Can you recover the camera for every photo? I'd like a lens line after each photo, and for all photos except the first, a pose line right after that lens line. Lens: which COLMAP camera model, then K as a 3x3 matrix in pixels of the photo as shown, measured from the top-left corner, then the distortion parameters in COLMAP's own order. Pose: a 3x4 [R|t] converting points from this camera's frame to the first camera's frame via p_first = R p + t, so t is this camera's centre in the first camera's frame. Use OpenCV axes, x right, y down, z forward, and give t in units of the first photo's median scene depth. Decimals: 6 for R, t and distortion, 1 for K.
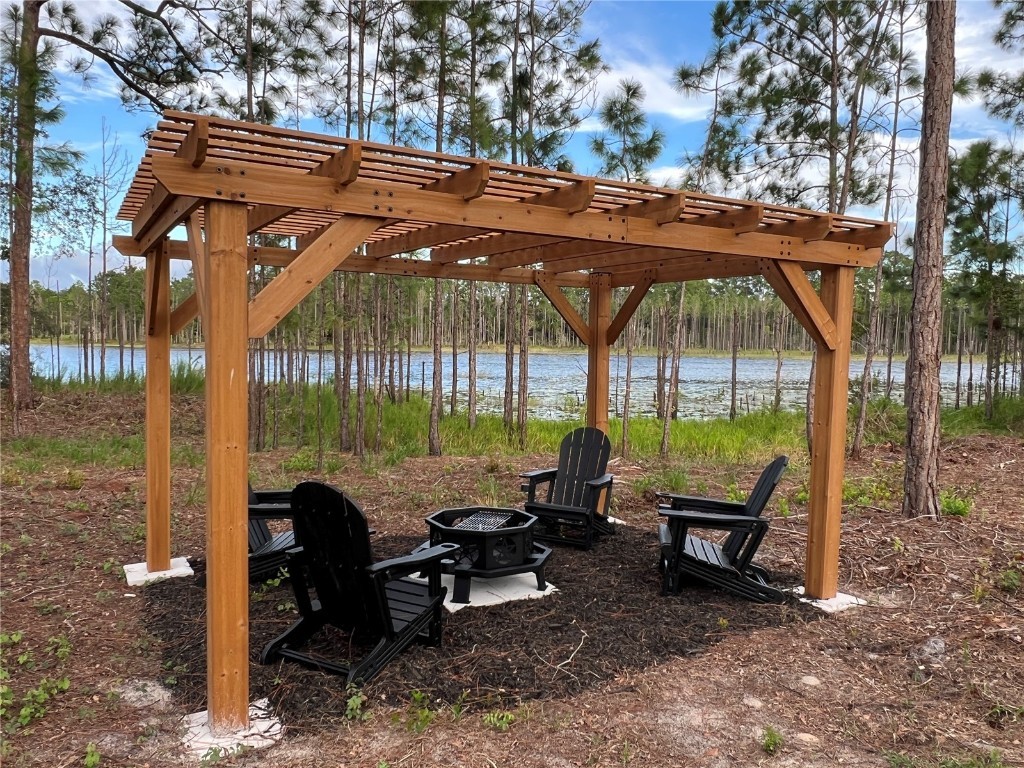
lens RADIAL K [[748.0, 0, 512.0], [0, 748.0, 384.0], [0, 0, 1]] dist [0.003914, 0.000958]
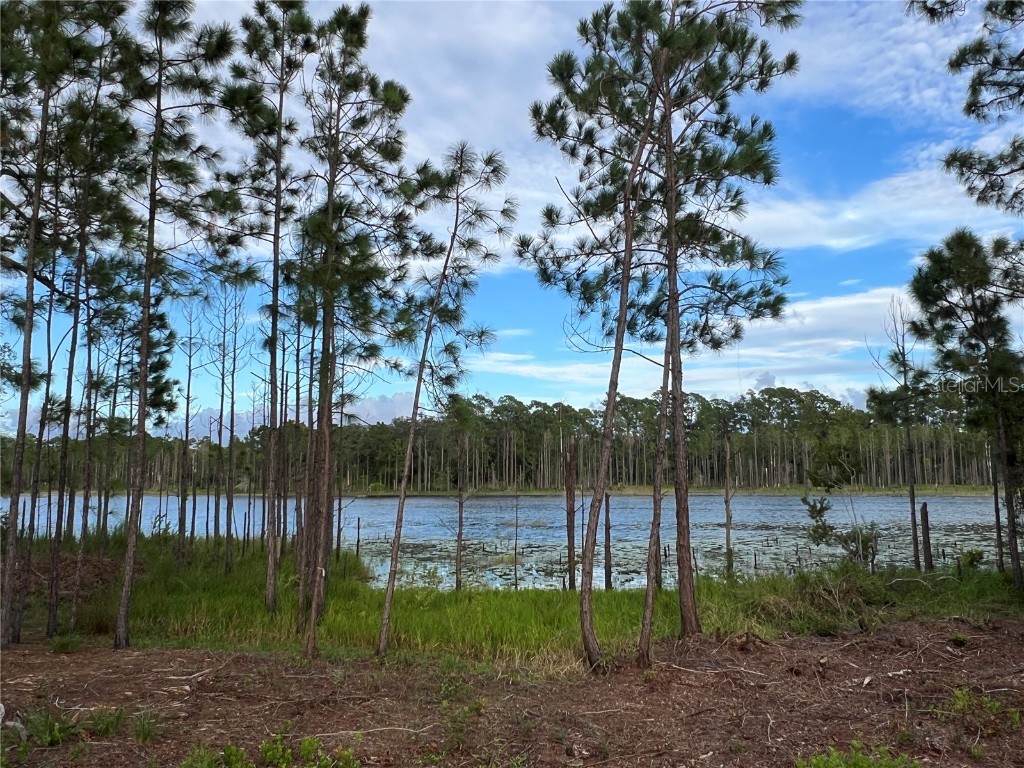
lens RADIAL K [[748.0, 0, 512.0], [0, 748.0, 384.0], [0, 0, 1]] dist [0.003914, 0.000958]
pose [[0.978341, -0.049333, -0.201034, 0.481610], [0.011508, 0.982646, -0.185135, -0.031580], [0.206679, 0.178811, 0.961931, 0.239239]]
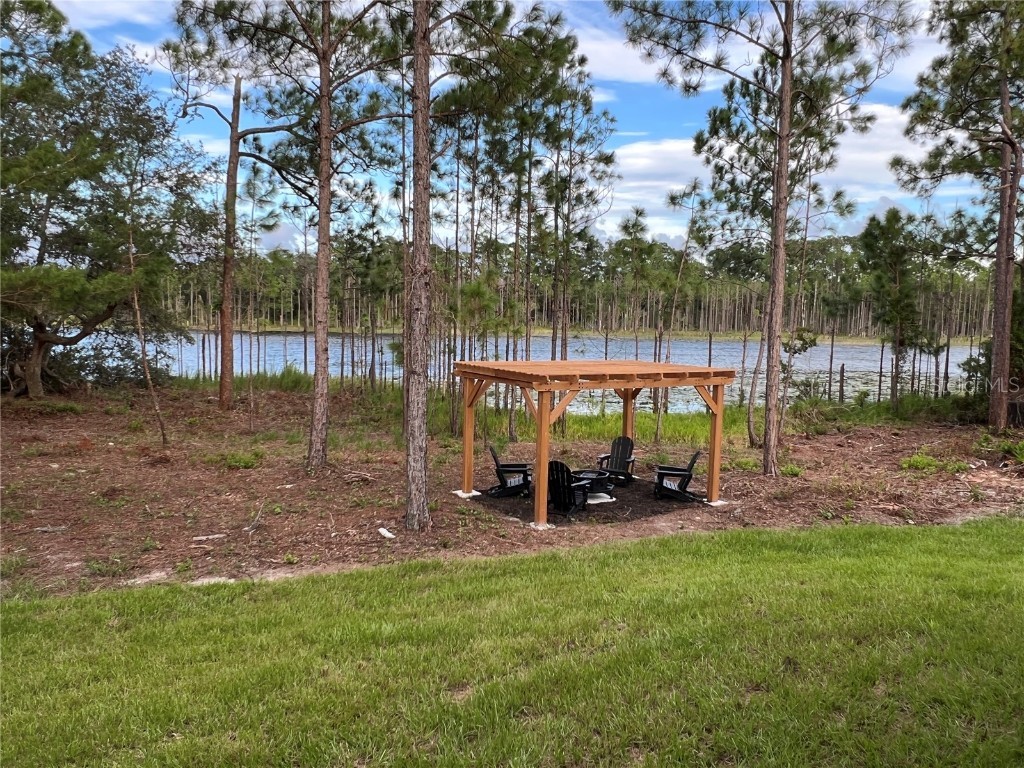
lens RADIAL K [[748.0, 0, 512.0], [0, 748.0, 384.0], [0, 0, 1]] dist [0.003914, 0.000958]
pose [[0.999979, 0.001819, 0.006167, -0.114415], [-0.002032, 0.999398, 0.034631, -0.080915], [-0.006101, -0.034642, 0.999381, -0.577456]]
